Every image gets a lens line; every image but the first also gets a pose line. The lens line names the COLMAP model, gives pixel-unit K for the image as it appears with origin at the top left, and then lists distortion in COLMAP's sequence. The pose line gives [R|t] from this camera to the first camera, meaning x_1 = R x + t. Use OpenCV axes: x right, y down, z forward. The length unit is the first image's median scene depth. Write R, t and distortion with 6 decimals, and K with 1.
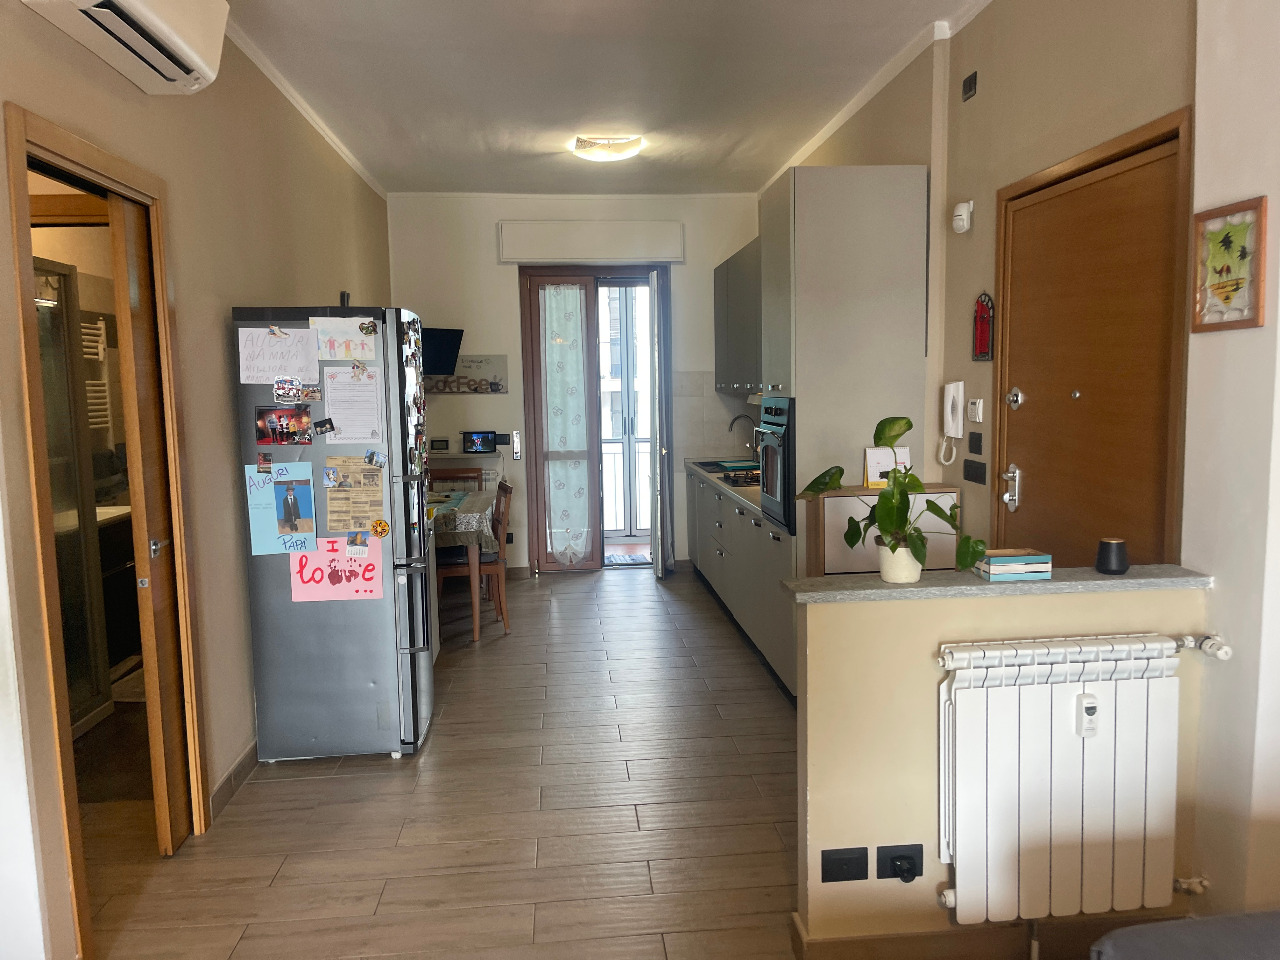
lens RADIAL K [[1019.0, 0, 679.9], [0, 1019.0, 484.0], [0, 0, 1]] dist [0.068121, -0.107708]
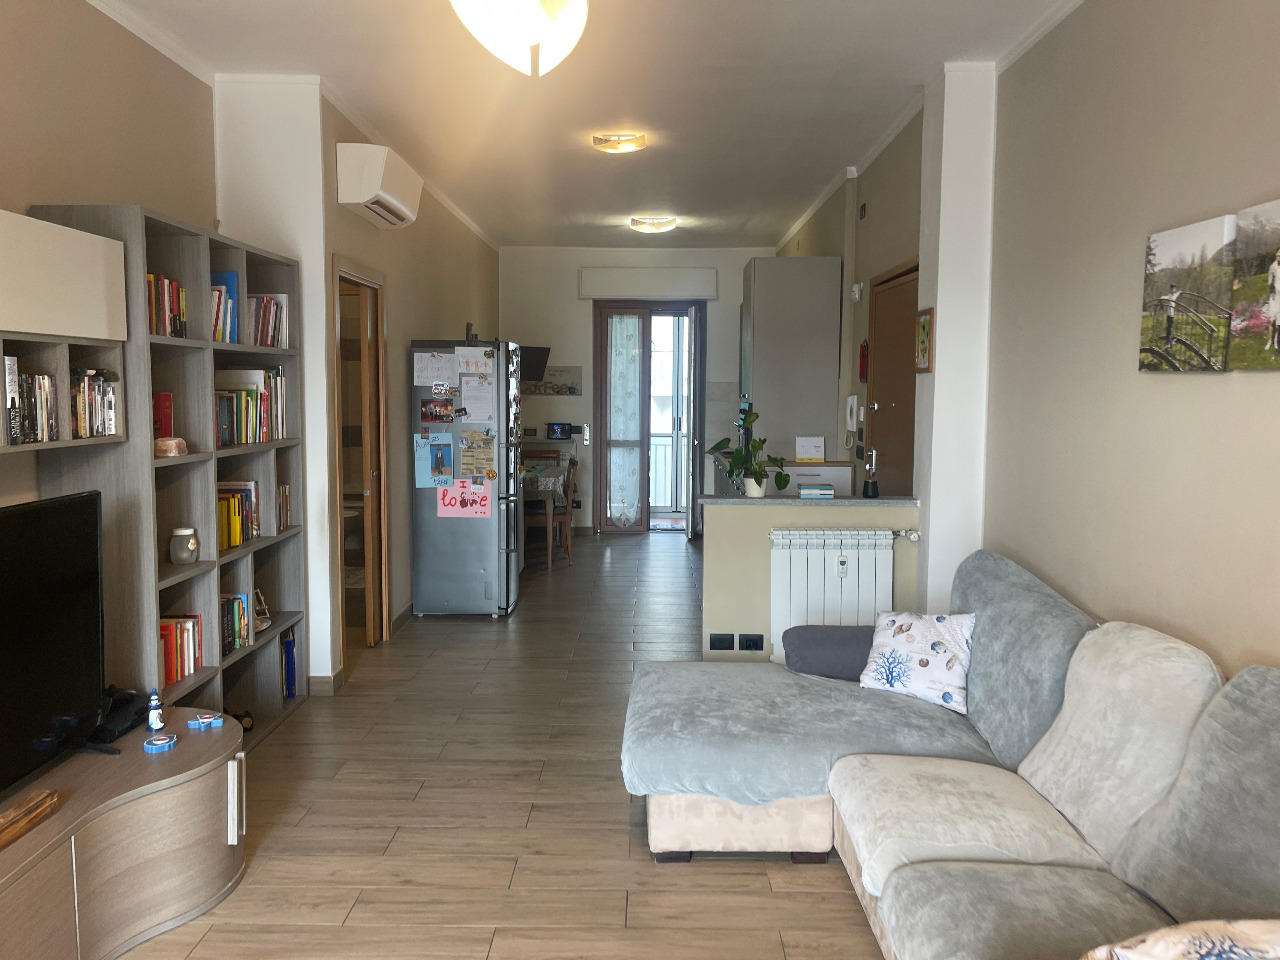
lens RADIAL K [[1019.0, 0, 653.8], [0, 1019.0, 458.6], [0, 0, 1]] dist [0.068121, -0.107708]
pose [[0.993168, 0.032635, -0.112039, 0.119772], [-0.035878, 0.998990, -0.027054, 0.041010], [0.111043, 0.030889, 0.993335, -0.478680]]
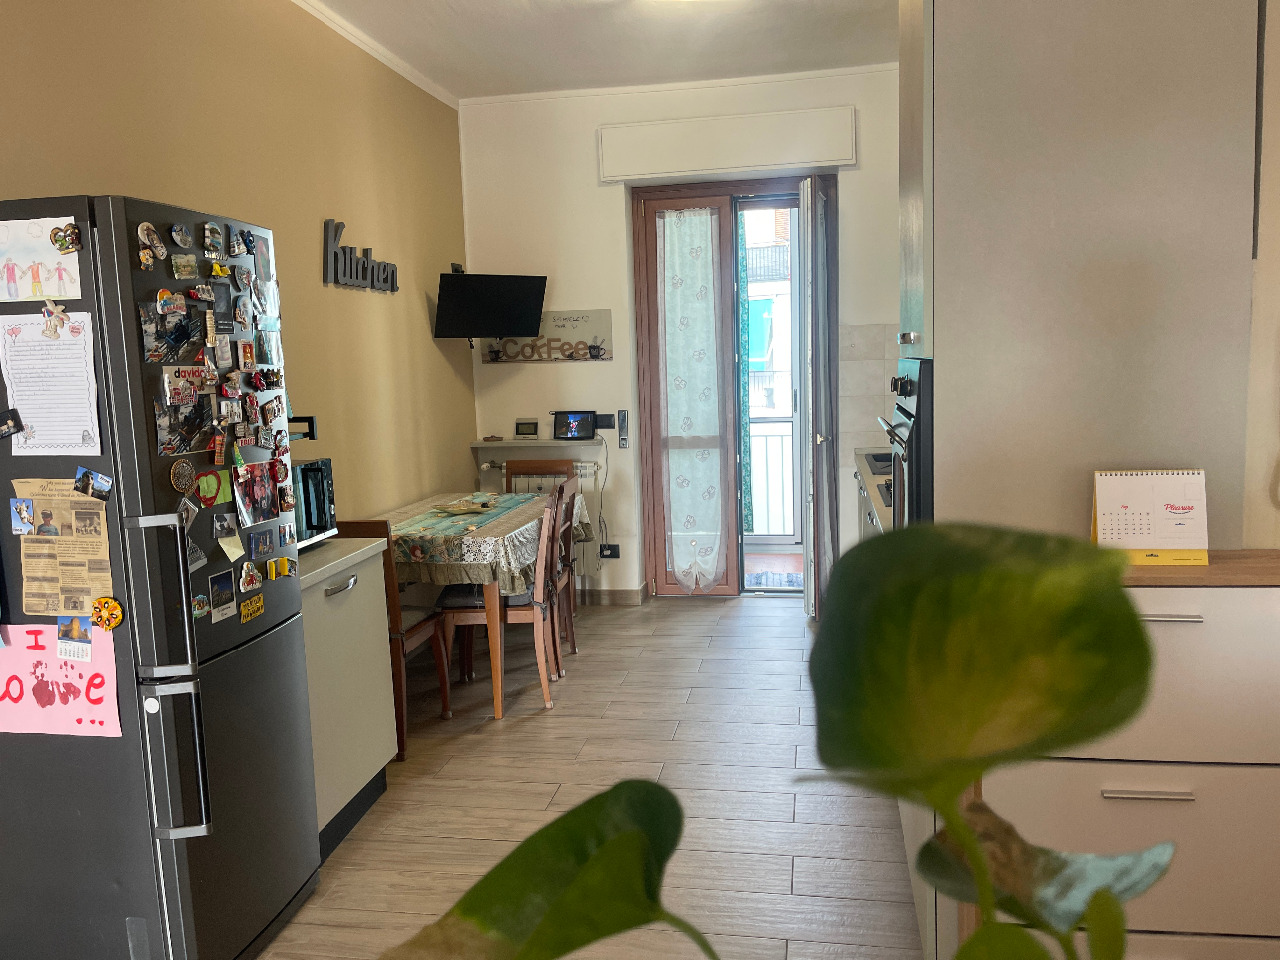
lens RADIAL K [[1019.0, 0, 632.0], [0, 1019.0, 491.4], [0, 0, 1]] dist [0.068121, -0.107708]
pose [[0.956795, 0.021678, -0.289953, 0.101334], [-0.010369, 0.999126, 0.040485, -0.035433], [0.290577, -0.035729, 0.956184, 0.440653]]
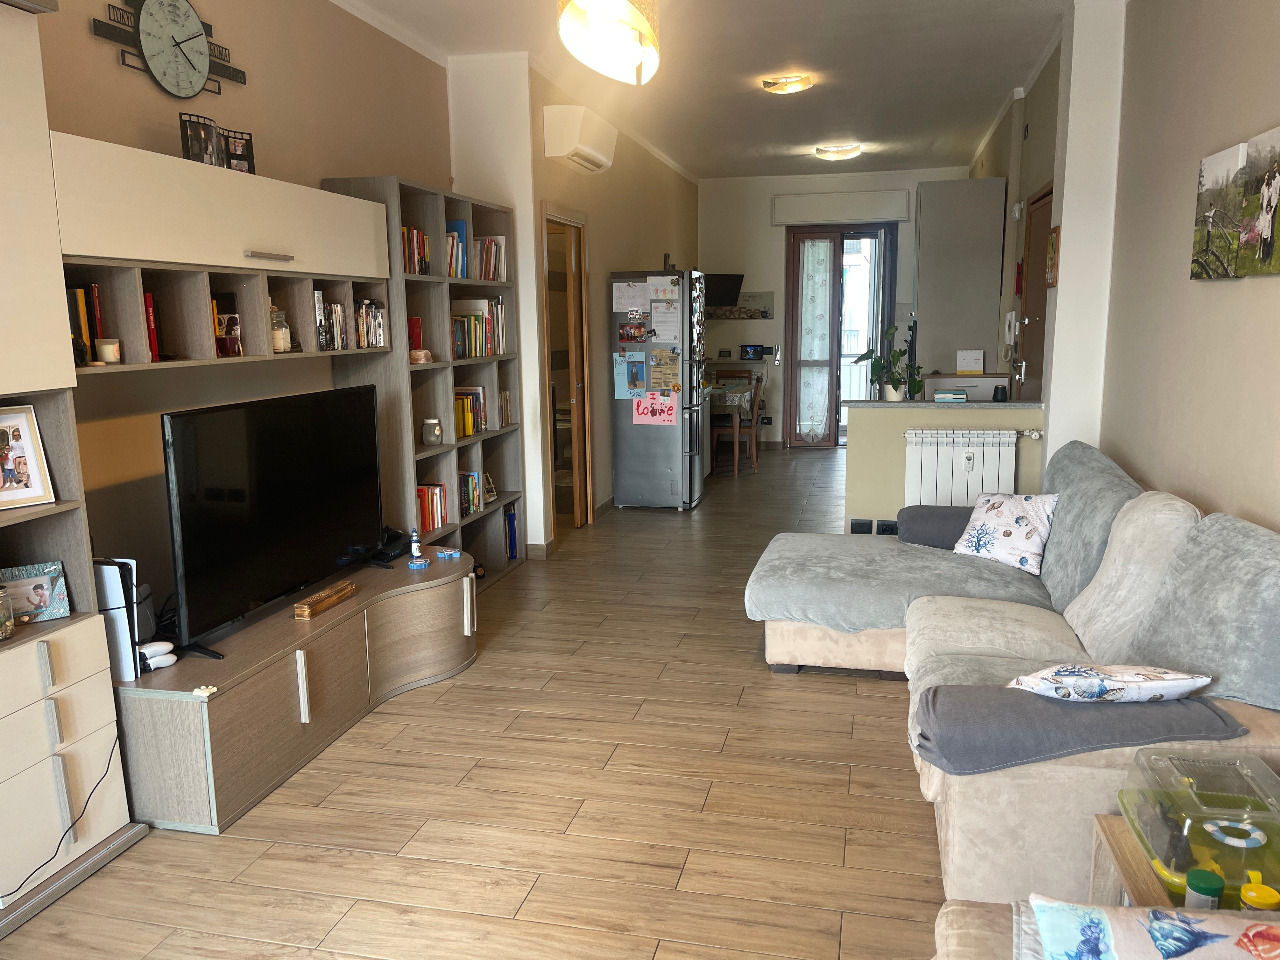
lens RADIAL K [[1019.0, 0, 639.9], [0, 1019.0, 486.3], [0, 0, 1]] dist [0.068121, -0.107708]
pose [[0.940777, 0.062207, -0.333270, 0.226581], [-0.038540, 0.996273, 0.077167, 0.064380], [0.336828, -0.059753, 0.939668, -0.646021]]
